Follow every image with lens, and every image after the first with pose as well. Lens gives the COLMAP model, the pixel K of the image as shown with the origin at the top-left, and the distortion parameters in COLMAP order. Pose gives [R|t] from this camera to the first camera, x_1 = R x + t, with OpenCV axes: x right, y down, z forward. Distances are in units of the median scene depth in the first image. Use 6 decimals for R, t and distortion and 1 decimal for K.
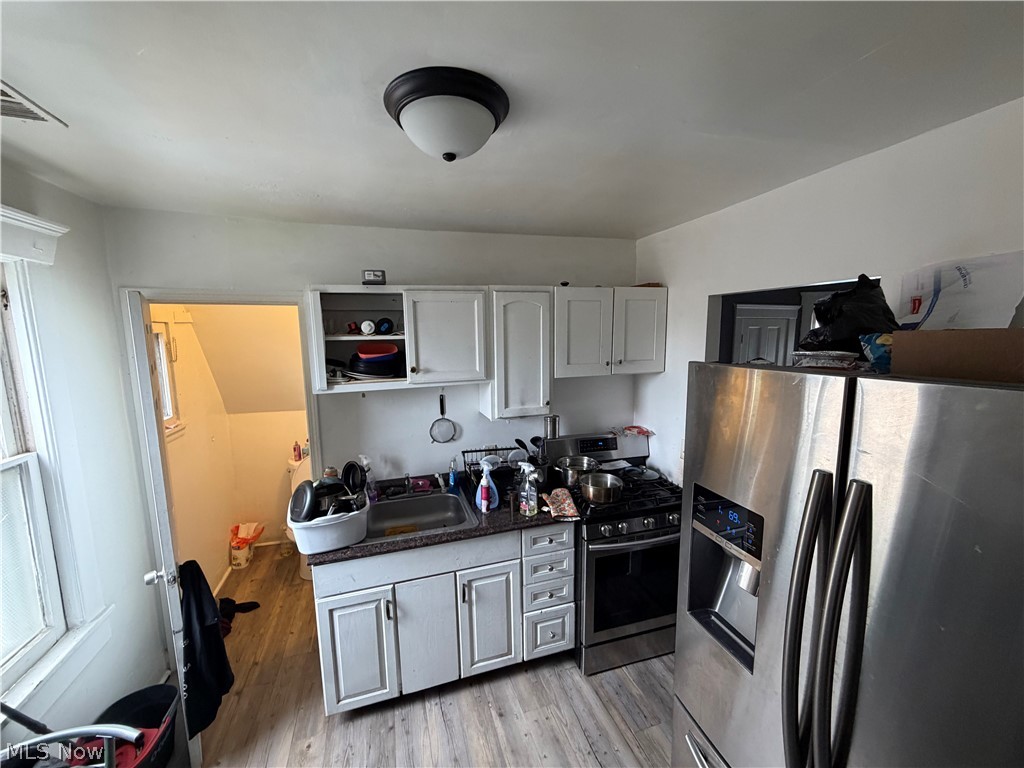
lens RADIAL K [[406.8, 0, 508.8], [0, 406.8, 385.6], [0, 0, 1]] dist [-0.000110, 0.000474]
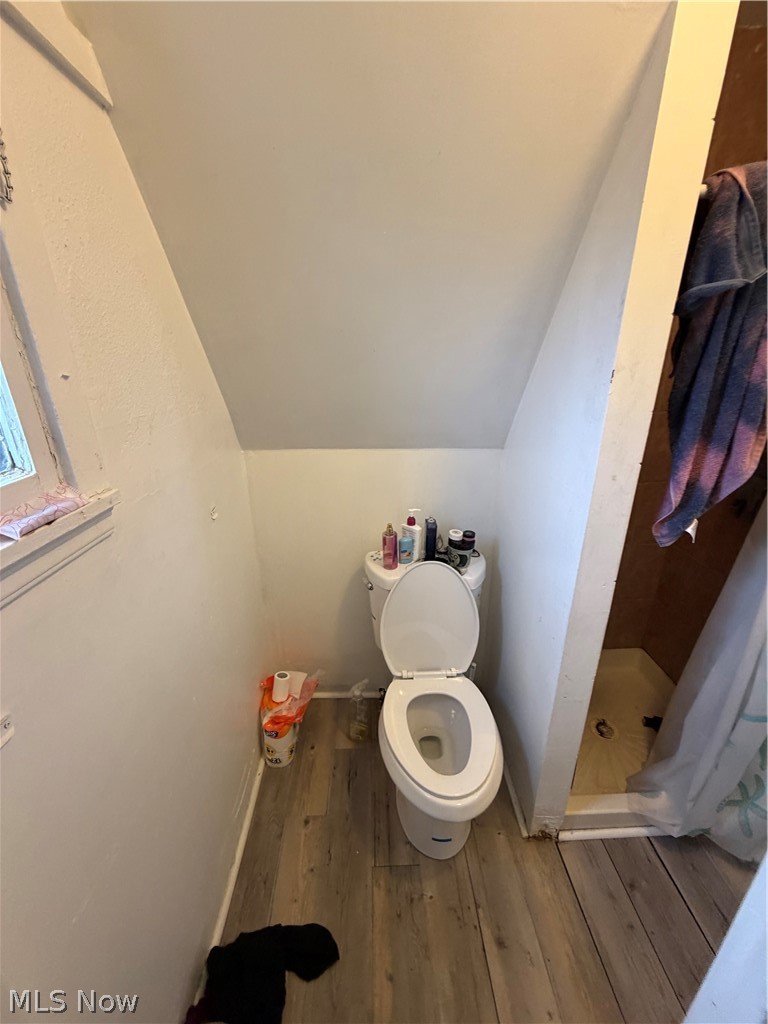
lens RADIAL K [[406.8, 0, 383.0], [0, 406.8, 510.2], [0, 0, 1]] dist [-0.000110, 0.000474]
pose [[0.962710, 0.091972, -0.254424, -0.443154], [-0.033082, 0.973403, 0.226698, 0.029433], [0.268507, -0.209827, 0.940147, 0.635644]]
